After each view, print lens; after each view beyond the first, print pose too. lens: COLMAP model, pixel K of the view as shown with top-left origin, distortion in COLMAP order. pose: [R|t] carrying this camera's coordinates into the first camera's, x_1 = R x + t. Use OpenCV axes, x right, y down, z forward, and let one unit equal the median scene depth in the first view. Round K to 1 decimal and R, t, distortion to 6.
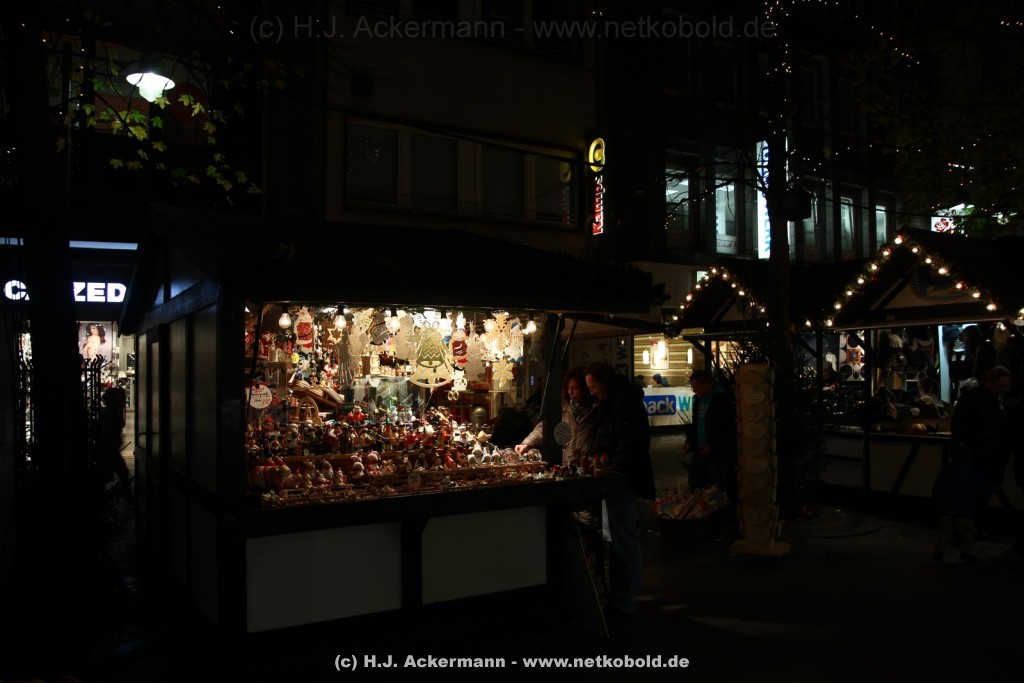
lens RADIAL K [[841.5, 0, 515.4], [0, 841.5, 333.8], [0, 0, 1]] dist [-0.082463, 0.006593]
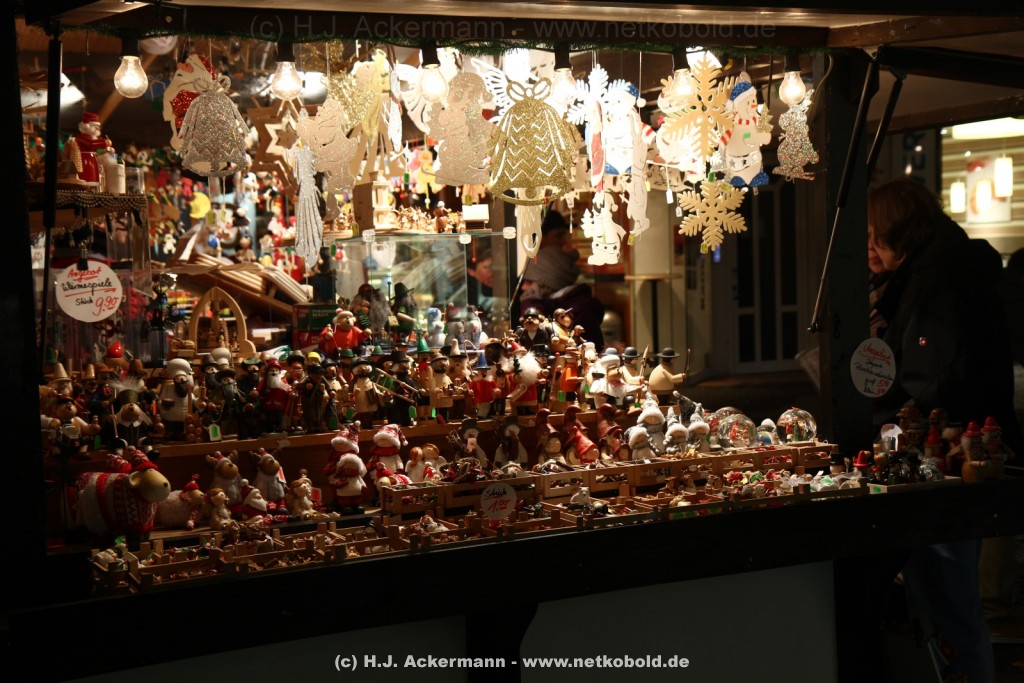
lens RADIAL K [[1570.9, 0, 512.4], [0, 1570.9, 342.5], [0, 0, 1]] dist [0.115842, 0.000000]
pose [[0.996095, -0.020523, -0.085871, -0.047291], [0.029381, 0.994227, 0.103193, 0.027964], [0.083257, -0.105313, 0.990948, 0.277768]]
